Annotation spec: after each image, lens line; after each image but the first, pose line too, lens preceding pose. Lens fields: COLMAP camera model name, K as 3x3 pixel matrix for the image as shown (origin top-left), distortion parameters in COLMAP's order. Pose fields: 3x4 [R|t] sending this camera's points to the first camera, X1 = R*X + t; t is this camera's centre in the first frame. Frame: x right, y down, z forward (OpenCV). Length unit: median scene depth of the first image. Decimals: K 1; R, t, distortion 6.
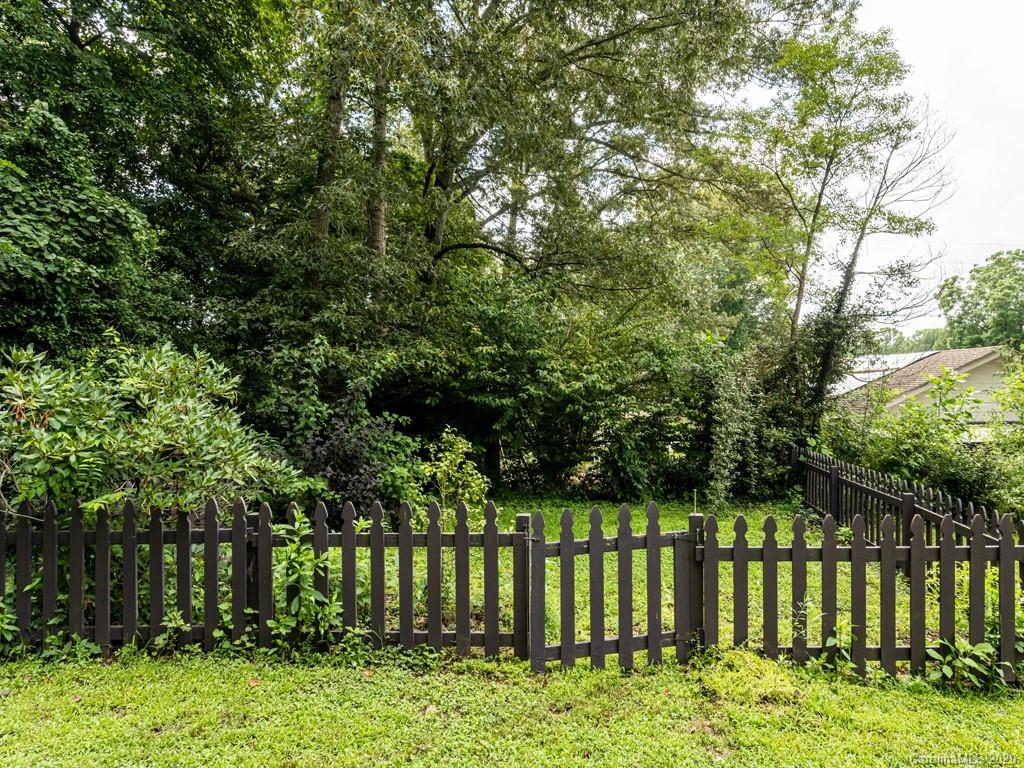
lens RADIAL K [[623.1, 0, 512.0], [0, 623.1, 384.0], [0, 0, 1]] dist [-0.003981, -0.000690]
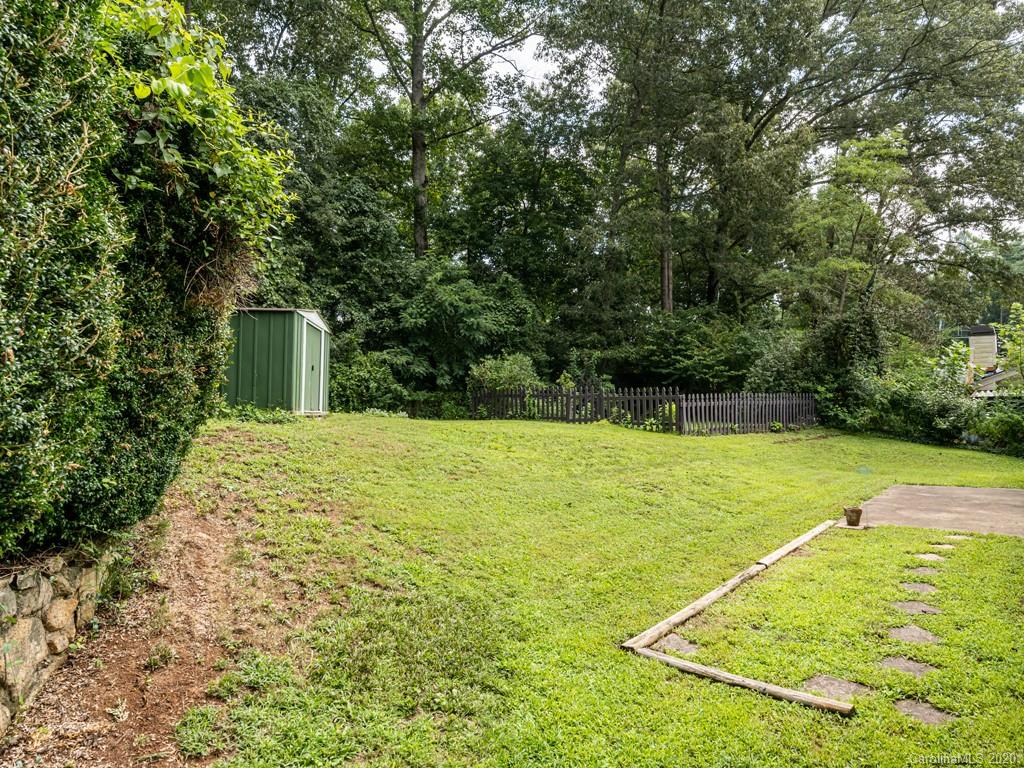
lens RADIAL K [[669.8, 0, 512.0], [0, 669.8, 384.0], [0, 0, 1]] dist [-0.002199, 0.000614]
pose [[0.737305, -0.011395, -0.675464, 1.442658], [0.013679, 0.999905, -0.001936, 0.087169], [0.675421, -0.007813, 0.737391, -1.359305]]
